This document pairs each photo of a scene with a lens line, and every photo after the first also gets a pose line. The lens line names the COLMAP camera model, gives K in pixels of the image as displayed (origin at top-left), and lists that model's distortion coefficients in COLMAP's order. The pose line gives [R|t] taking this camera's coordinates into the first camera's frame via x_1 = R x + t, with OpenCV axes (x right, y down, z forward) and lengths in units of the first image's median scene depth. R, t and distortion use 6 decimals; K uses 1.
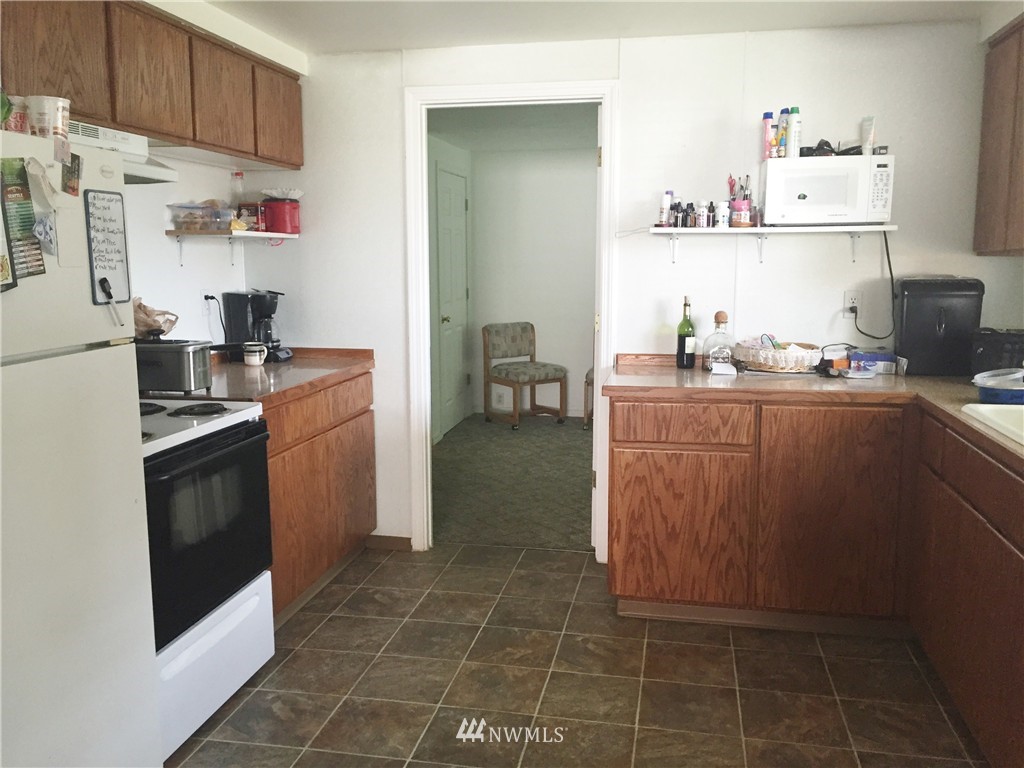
lens RADIAL K [[875.0, 0, 505.1], [0, 875.0, 384.2], [0, 0, 1]] dist [0.045246, -0.053394]
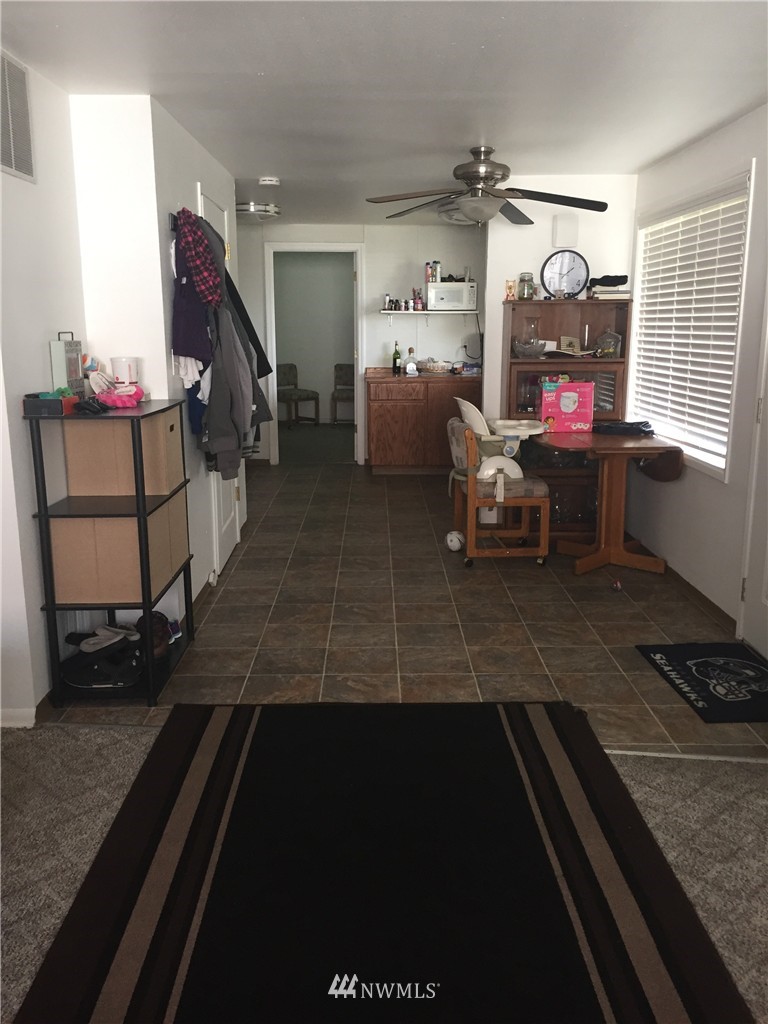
lens RADIAL K [[875.0, 0, 389.0], [0, 875.0, 513.1], [0, 0, 1]] dist [0.045246, -0.053394]
pose [[0.975507, -0.042461, 0.215831, -0.347973], [0.027065, 0.996906, 0.073797, 0.191658], [-0.218297, -0.066148, 0.973638, -1.342236]]
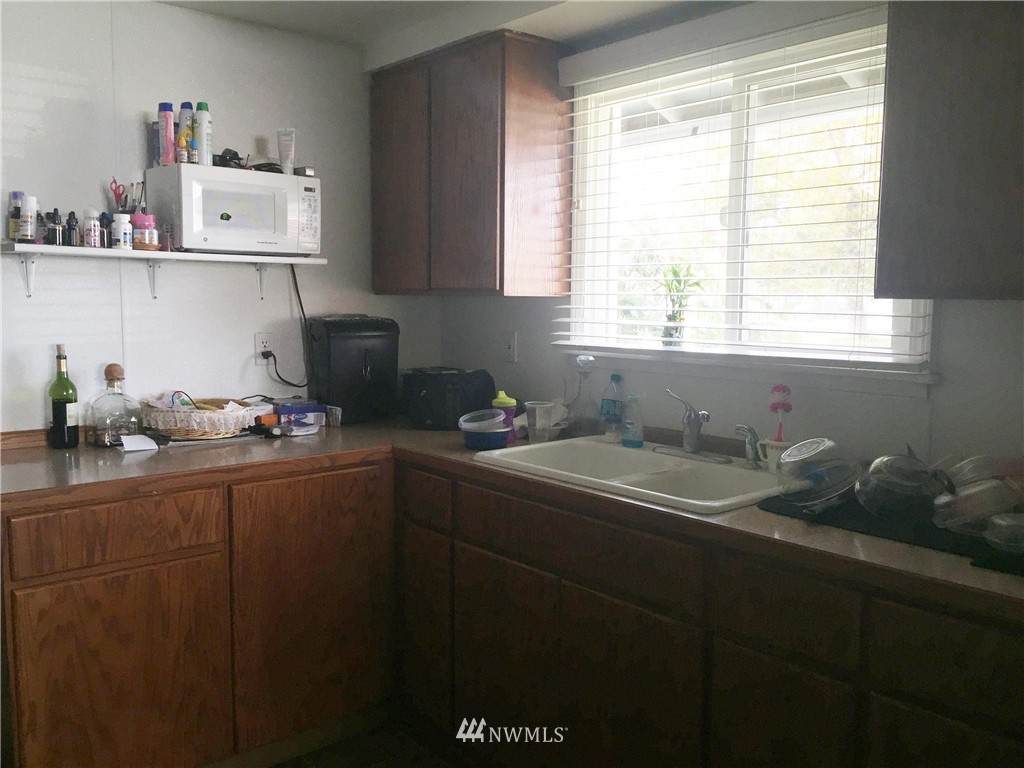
lens RADIAL K [[875.0, 0, 510.3], [0, 875.0, 384.8], [0, 0, 1]] dist [0.045246, -0.053394]
pose [[0.599370, -0.068947, 0.797497, -0.148888], [0.101378, 0.994800, 0.009813, -0.042284], [-0.794027, 0.074967, 0.603243, 0.318392]]
